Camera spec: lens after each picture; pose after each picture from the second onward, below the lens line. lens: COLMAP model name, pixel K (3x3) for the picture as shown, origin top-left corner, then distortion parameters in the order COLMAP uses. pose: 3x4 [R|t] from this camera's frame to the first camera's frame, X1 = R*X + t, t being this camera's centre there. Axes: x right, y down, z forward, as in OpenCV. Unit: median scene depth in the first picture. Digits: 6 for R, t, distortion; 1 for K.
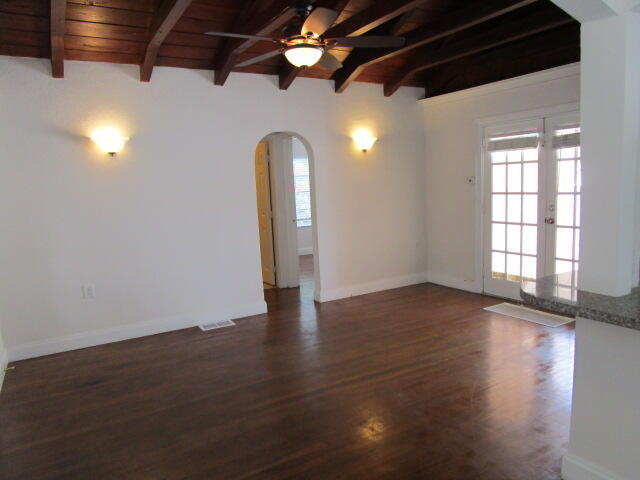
lens RADIAL K [[458.9, 0, 320.0], [0, 458.9, 240.0], [0, 0, 1]] dist [-0.032990, -0.001402]
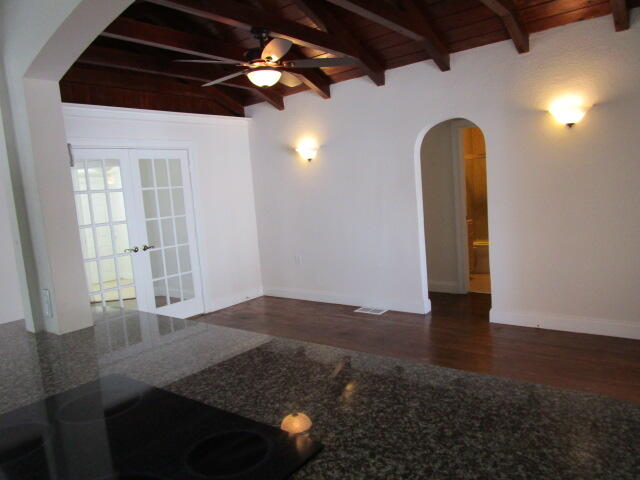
lens RADIAL K [[478.0, 0, 320.0], [0, 478.0, 240.0], [0, 0, 1]] dist [-0.007038, -0.001666]
pose [[0.369573, 0.122812, -0.921050, 0.786282], [-0.053886, 0.992392, 0.110703, -0.103794], [0.927638, 0.008719, 0.373379, 0.481807]]
